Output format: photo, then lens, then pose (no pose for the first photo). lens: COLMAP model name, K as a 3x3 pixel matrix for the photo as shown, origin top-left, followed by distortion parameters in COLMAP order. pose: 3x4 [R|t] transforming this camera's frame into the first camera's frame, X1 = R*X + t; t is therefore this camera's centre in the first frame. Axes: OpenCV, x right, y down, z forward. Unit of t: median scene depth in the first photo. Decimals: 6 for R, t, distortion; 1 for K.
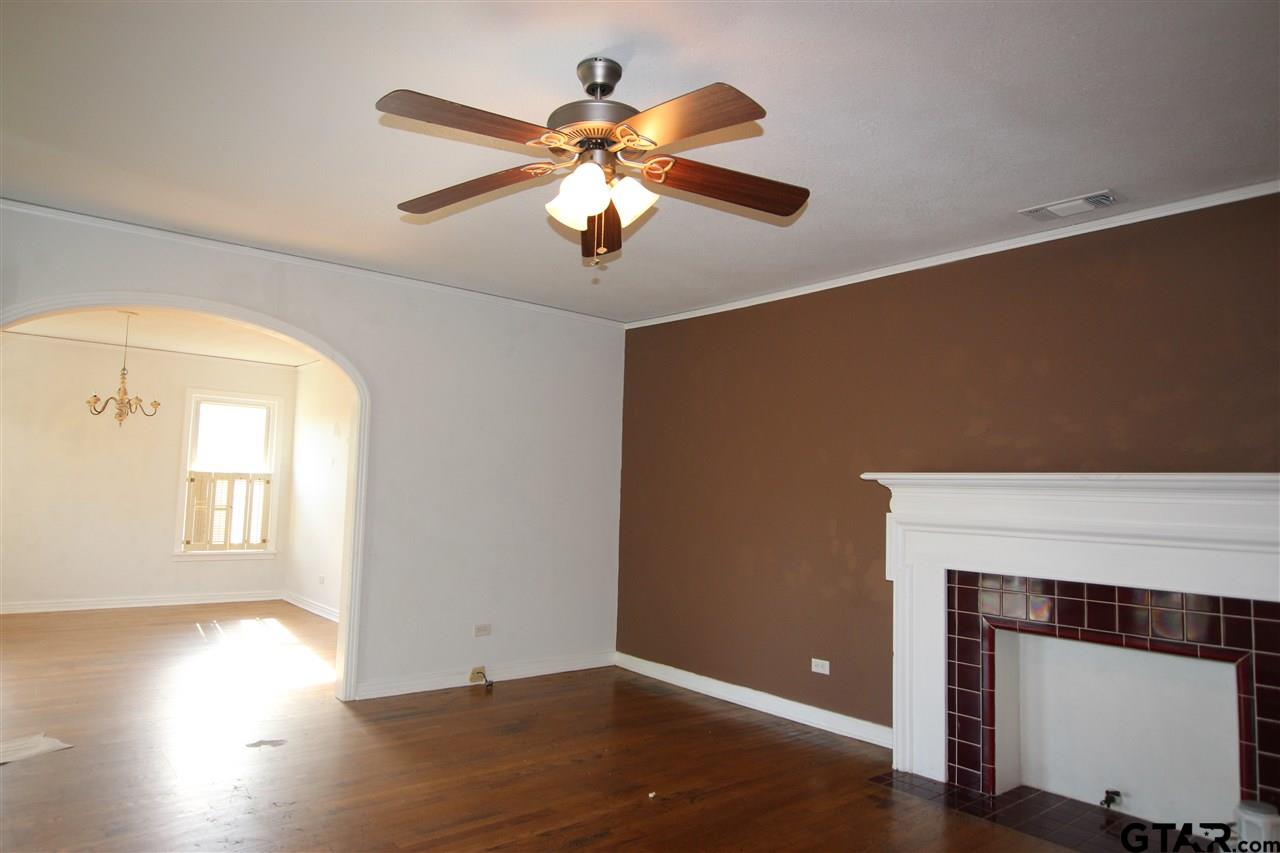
lens RADIAL K [[810.8, 0, 640.0], [0, 810.8, 426.5], [0, 0, 1]] dist [-0.041536, 0.002563]
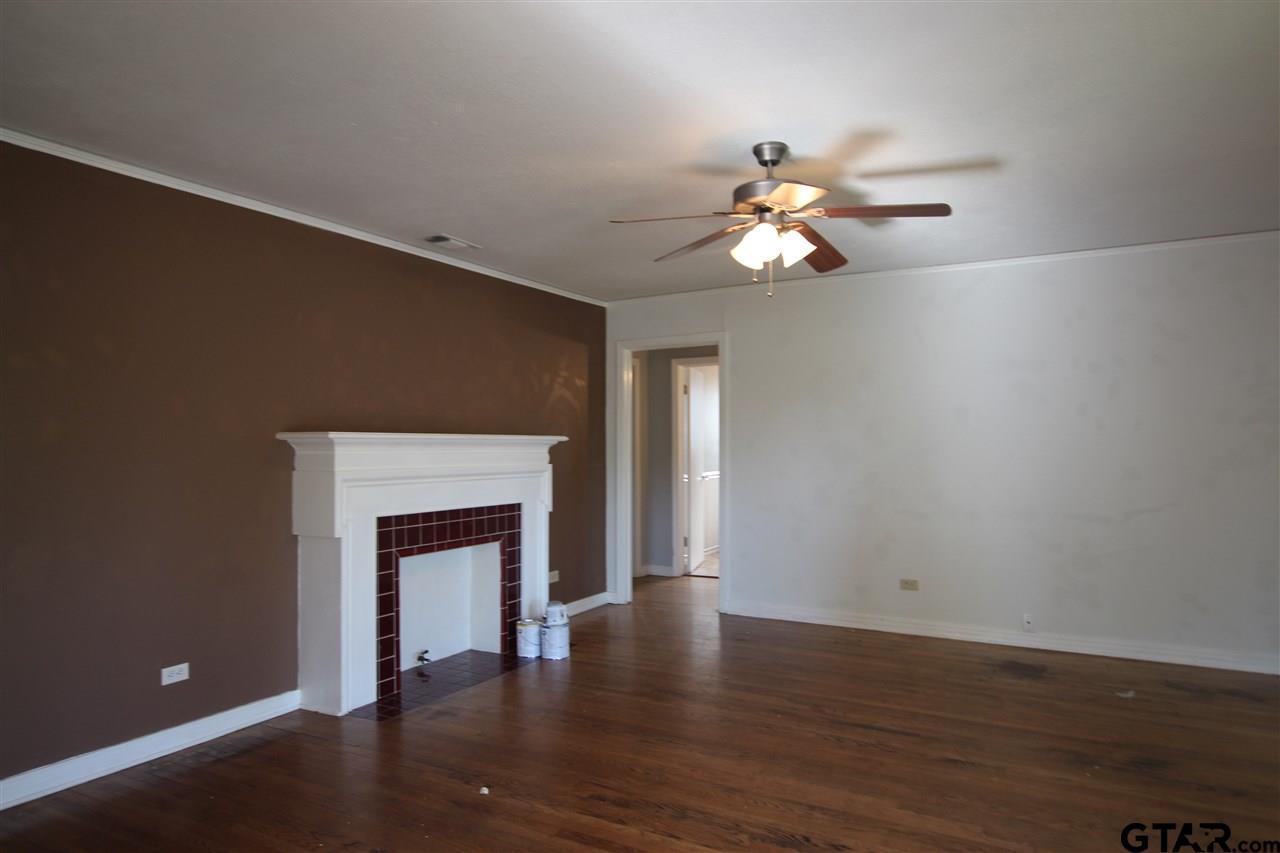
lens RADIAL K [[769.4, 0, 640.0], [0, 769.4, 426.5], [0, 0, 1]] dist [-0.024811, -0.000306]
pose [[-0.352088, -0.010198, 0.935911, -0.777473], [-0.087313, 0.995938, -0.021995, 0.041270], [-0.931885, -0.089461, -0.351548, 1.062132]]
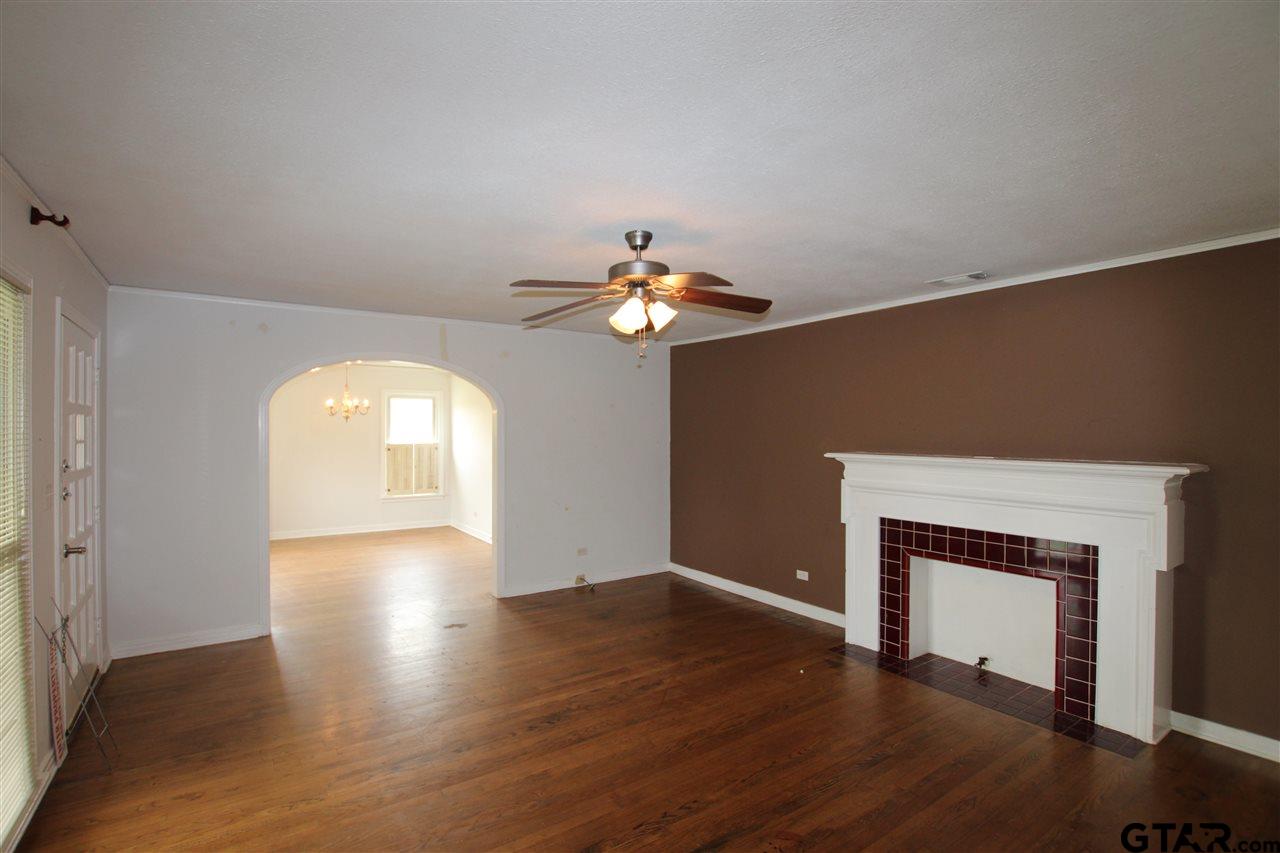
lens RADIAL K [[609.8, 0, 631.2], [0, 609.8, 422.2], [0, 0, 1]] dist [-0.074031, -0.000172]
pose [[0.994343, -0.028278, -0.102385, 0.033593], [0.035865, 0.996684, 0.073038, -0.104635], [0.099980, -0.076297, 0.992060, -0.170905]]
